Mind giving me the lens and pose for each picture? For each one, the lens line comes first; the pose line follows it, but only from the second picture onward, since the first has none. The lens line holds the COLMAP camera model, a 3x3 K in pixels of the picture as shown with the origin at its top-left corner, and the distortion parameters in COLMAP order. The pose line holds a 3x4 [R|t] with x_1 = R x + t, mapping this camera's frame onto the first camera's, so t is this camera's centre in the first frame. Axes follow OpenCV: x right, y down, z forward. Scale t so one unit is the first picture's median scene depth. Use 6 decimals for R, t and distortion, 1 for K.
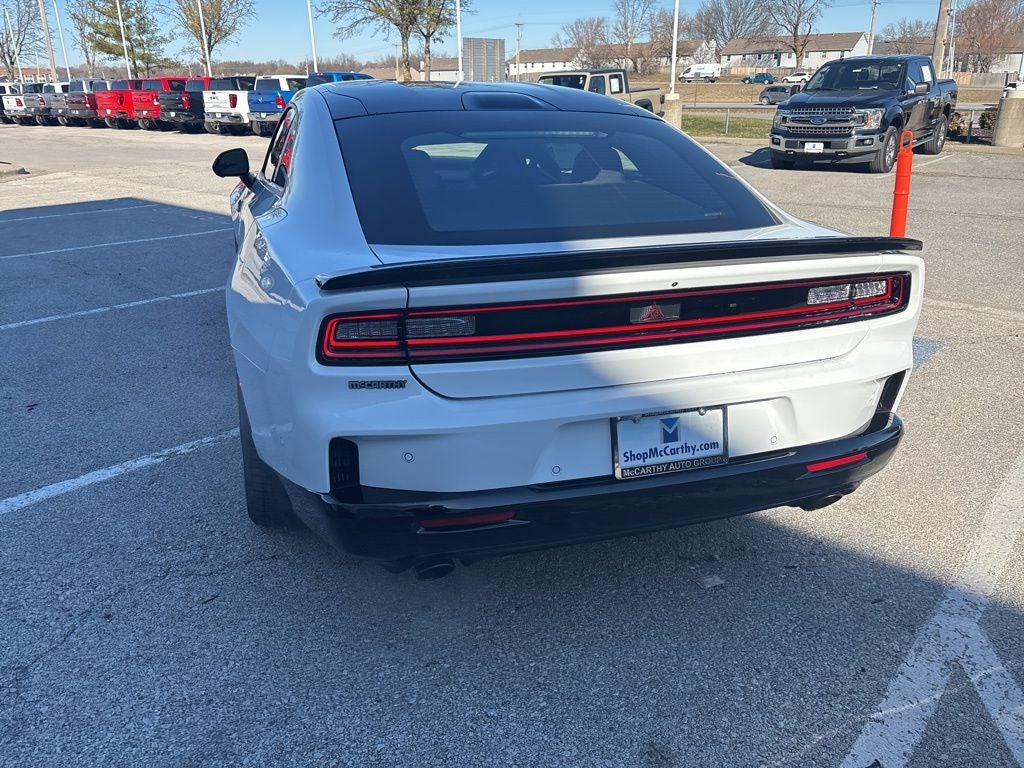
lens RADIAL K [[773.1, 0, 507.8], [0, 773.1, 379.7], [0, 0, 1]] dist [0.049851, -0.058395]
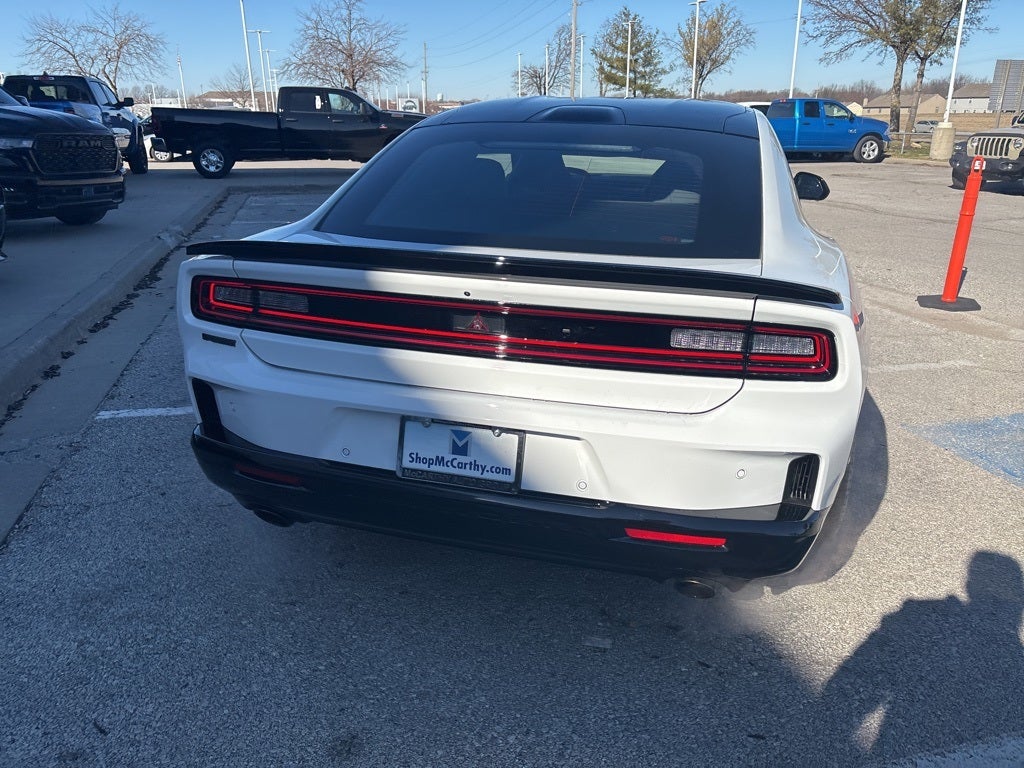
lens RADIAL K [[773.1, 0, 506.4], [0, 773.1, 387.8], [0, 0, 1]] dist [0.049851, -0.058395]
pose [[0.826555, 0.193489, -0.528553, 0.452241], [-0.205650, 0.977948, 0.036402, -0.029931], [0.523941, 0.078608, 0.848119, 0.119758]]
